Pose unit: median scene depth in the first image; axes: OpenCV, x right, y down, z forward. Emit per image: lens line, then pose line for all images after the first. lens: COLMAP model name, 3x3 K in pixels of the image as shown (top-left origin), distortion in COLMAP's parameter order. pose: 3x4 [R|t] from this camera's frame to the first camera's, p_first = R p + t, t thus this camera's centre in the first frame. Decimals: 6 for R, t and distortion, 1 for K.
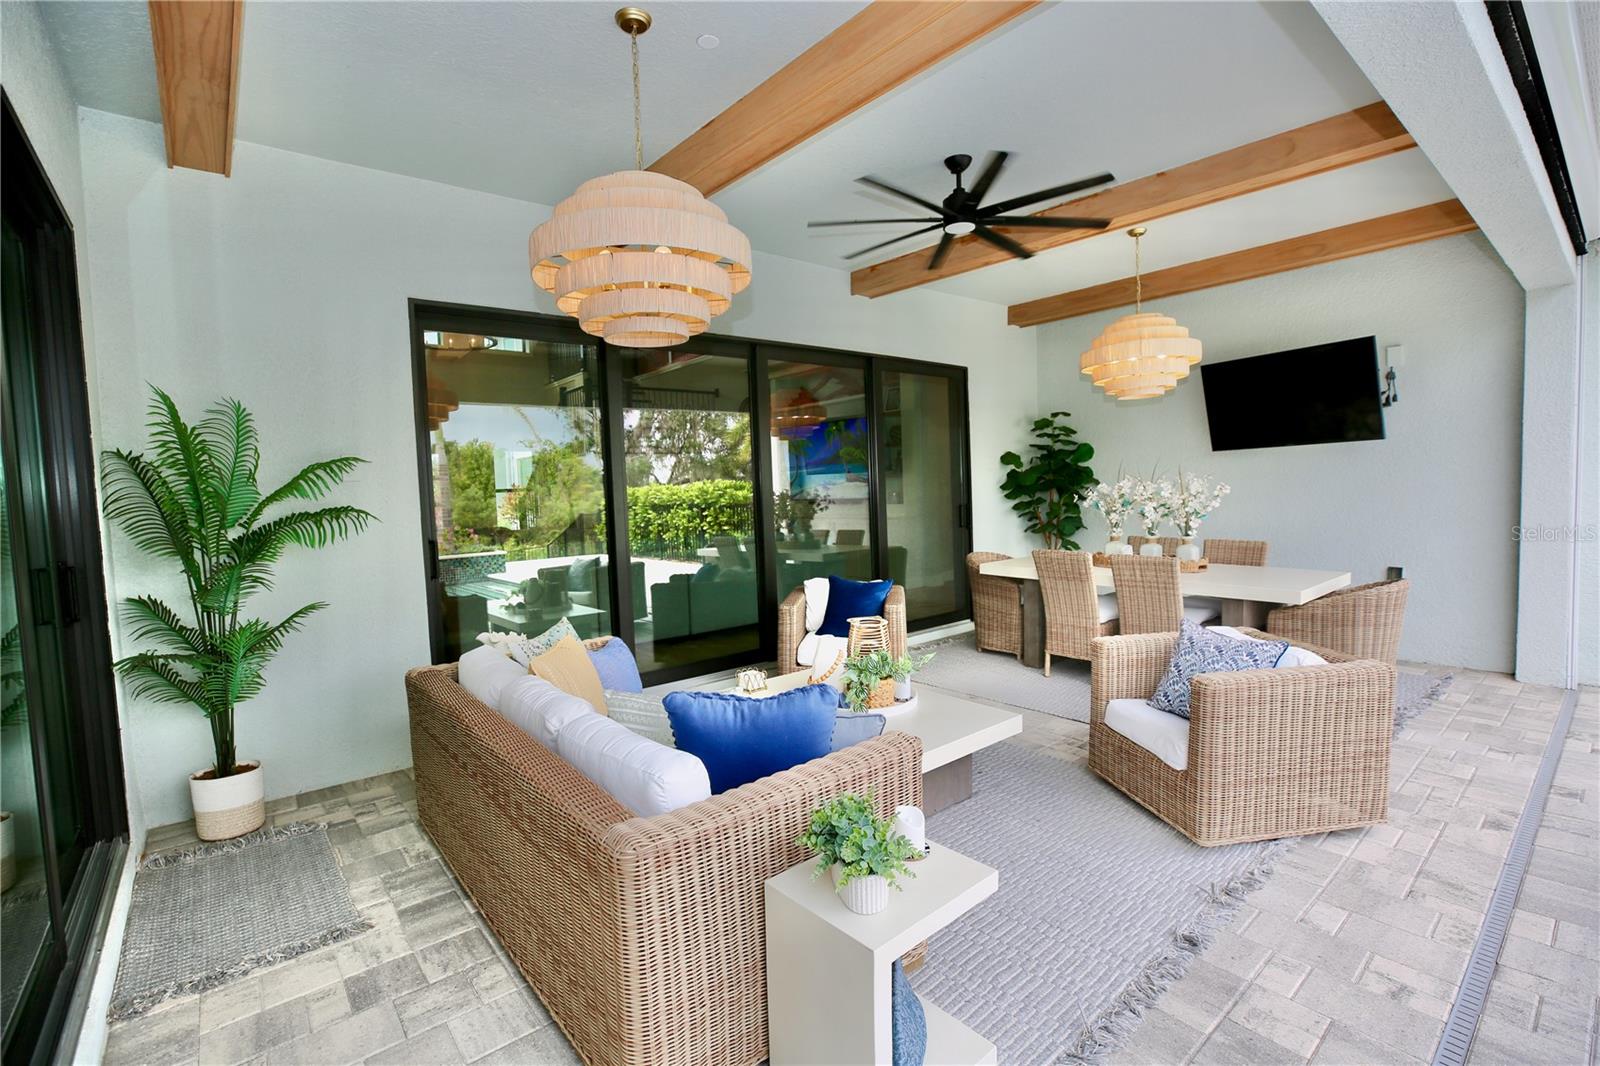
lens RADIAL K [[713.5, 0, 788.4], [0, 713.5, 515.8], [0, 0, 1]] dist [-0.002081, 0.000106]
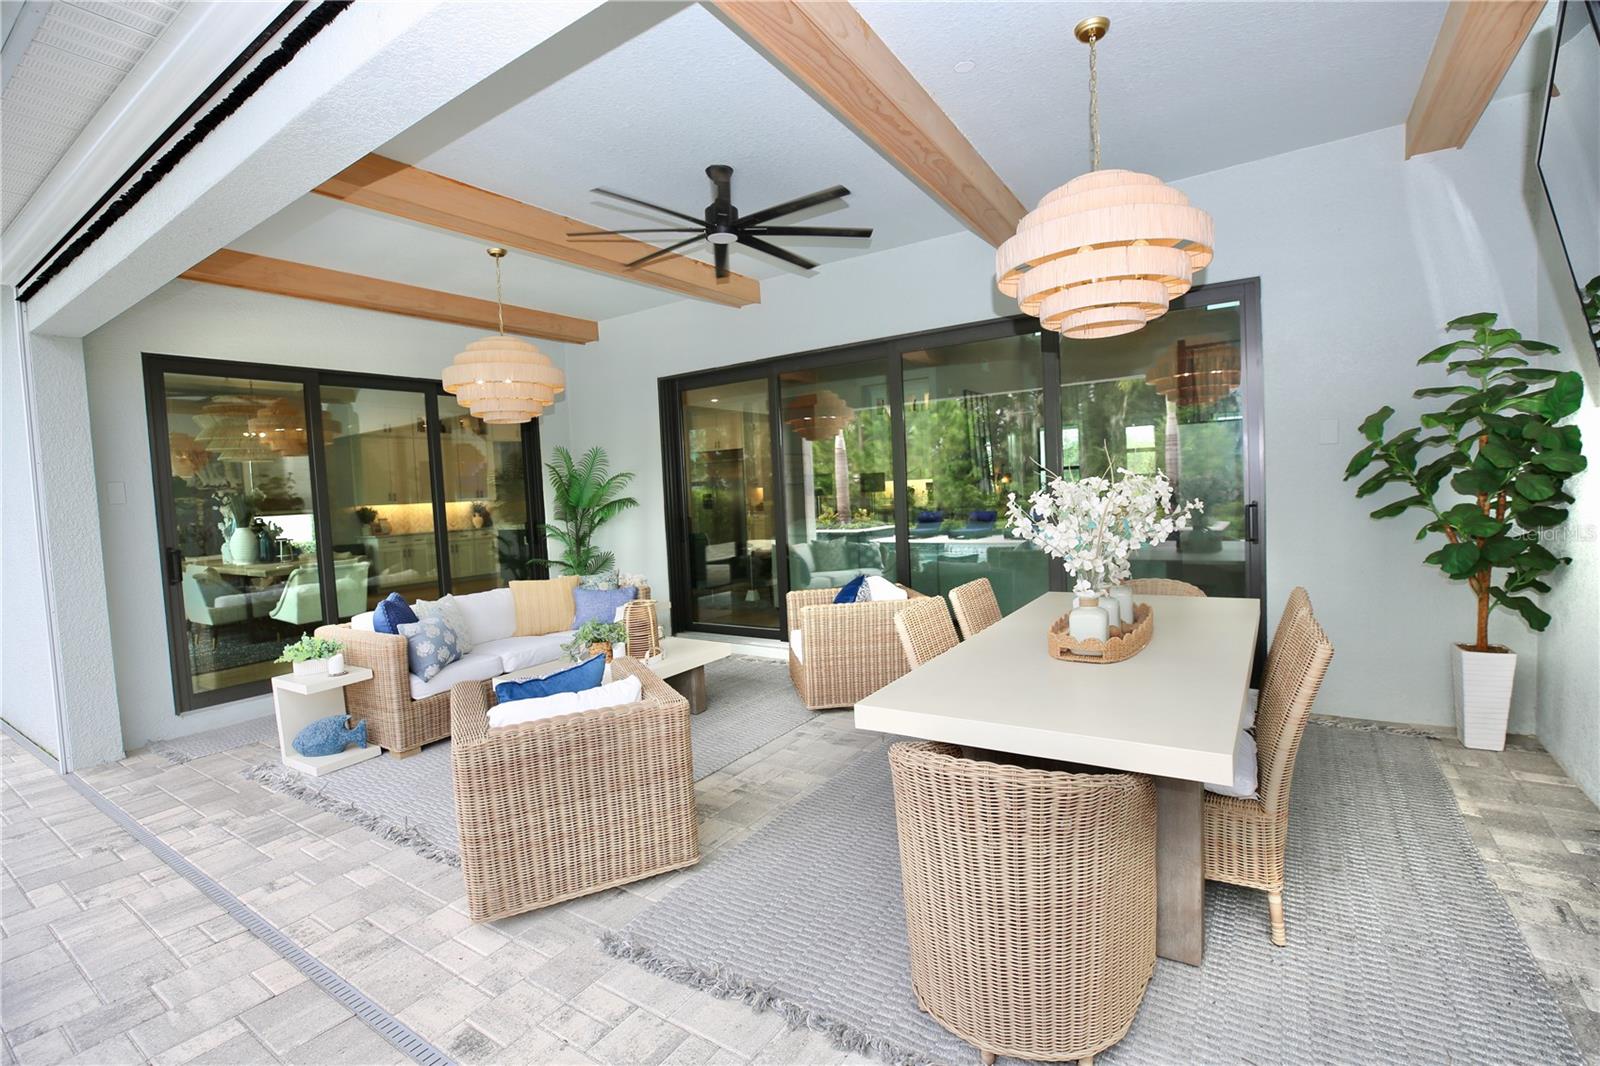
lens RADIAL K [[713.5, 0, 788.4], [0, 713.5, 515.8], [0, 0, 1]] dist [-0.002081, 0.000106]
pose [[0.273731, 0.051326, -0.960436, 1.914640], [-0.007090, 0.998656, 0.051347, -0.103155], [0.961780, -0.007246, 0.273727, 1.256529]]
